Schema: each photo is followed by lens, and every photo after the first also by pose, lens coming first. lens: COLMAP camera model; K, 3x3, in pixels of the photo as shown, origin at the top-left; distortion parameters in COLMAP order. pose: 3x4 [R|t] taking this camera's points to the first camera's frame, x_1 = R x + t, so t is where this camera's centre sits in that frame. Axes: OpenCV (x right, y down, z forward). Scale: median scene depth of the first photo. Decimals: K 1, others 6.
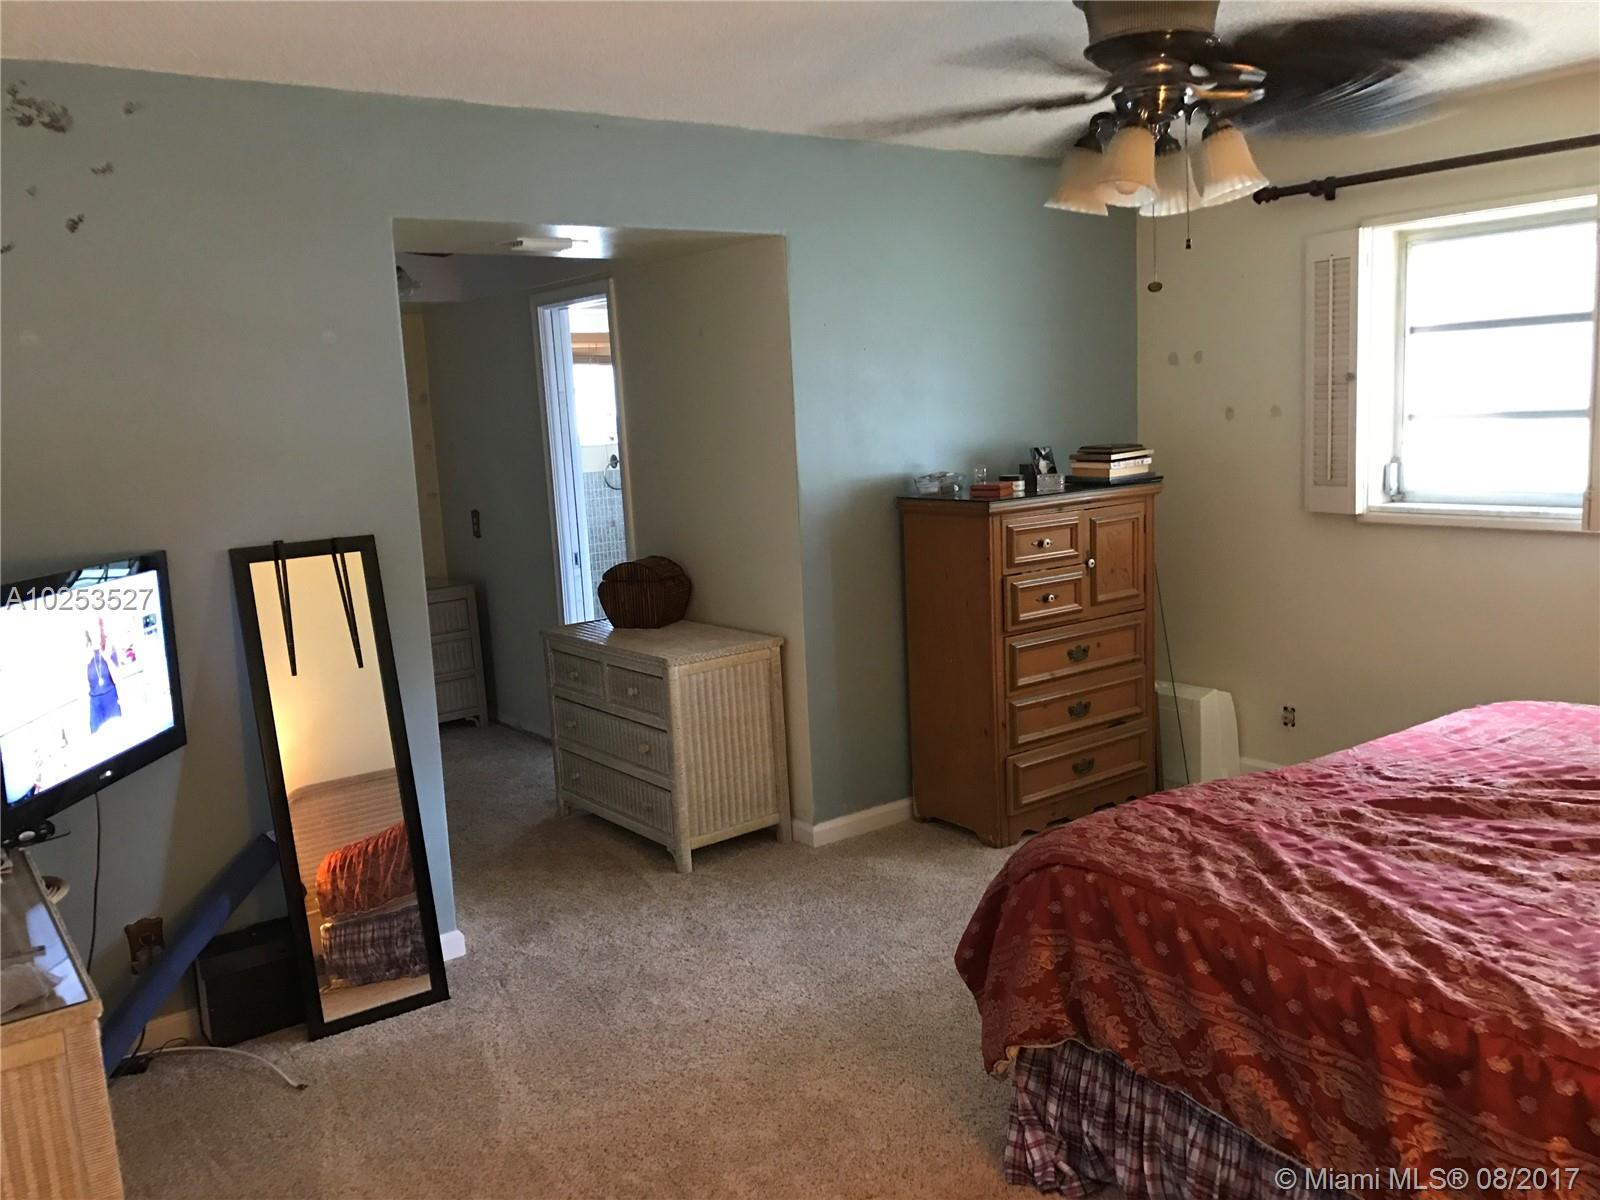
lens RADIAL K [[1345.5, 0, 805.0], [0, 1345.5, 608.0], [0, 0, 1]] dist [0.051680, -0.078518]
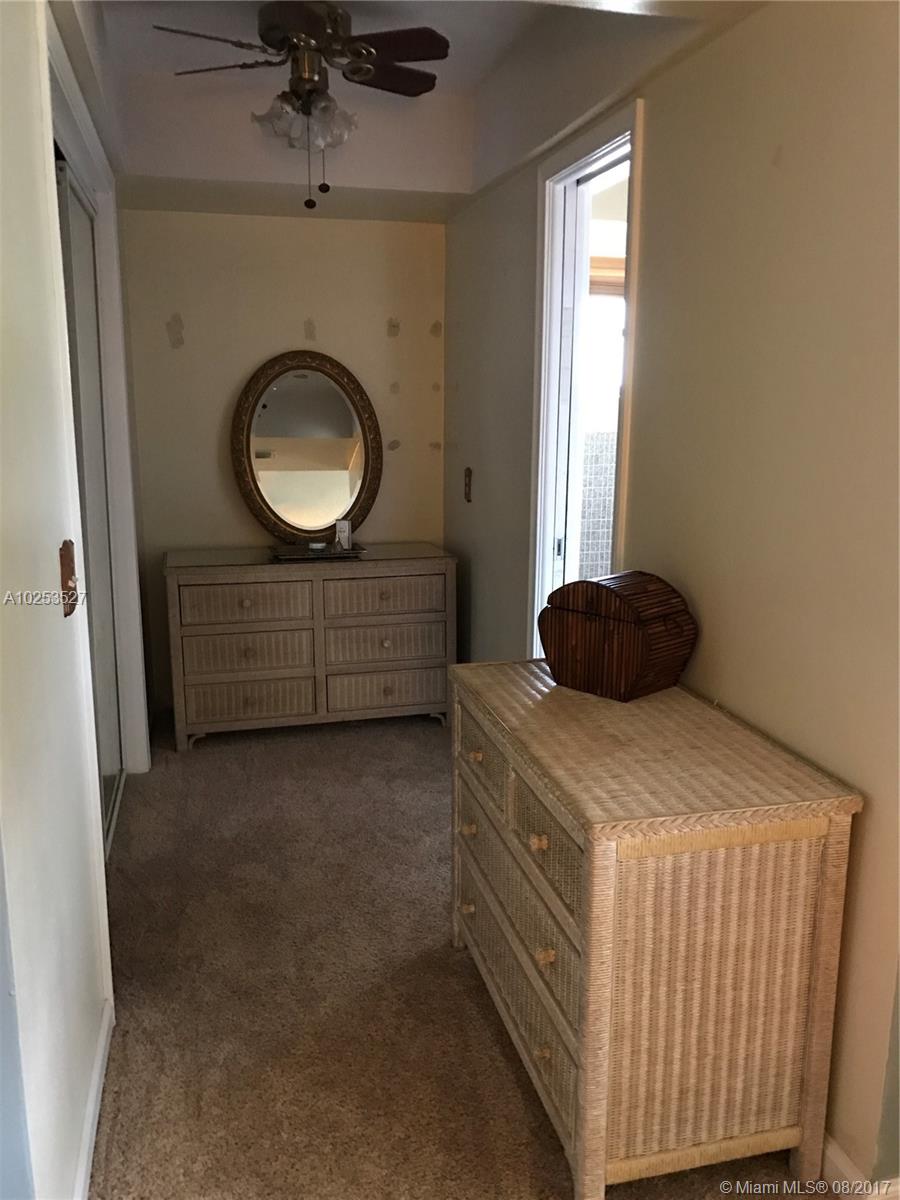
lens RADIAL K [[1009.2, 0, 452.6], [0, 1009.2, 609.0], [0, 0, 1]] dist [0.051680, -0.078518]
pose [[0.921891, 0.138545, -0.361831, -0.028879], [-0.115200, 0.989662, 0.085428, -0.056872], [0.369926, -0.037072, 0.928321, 0.622002]]
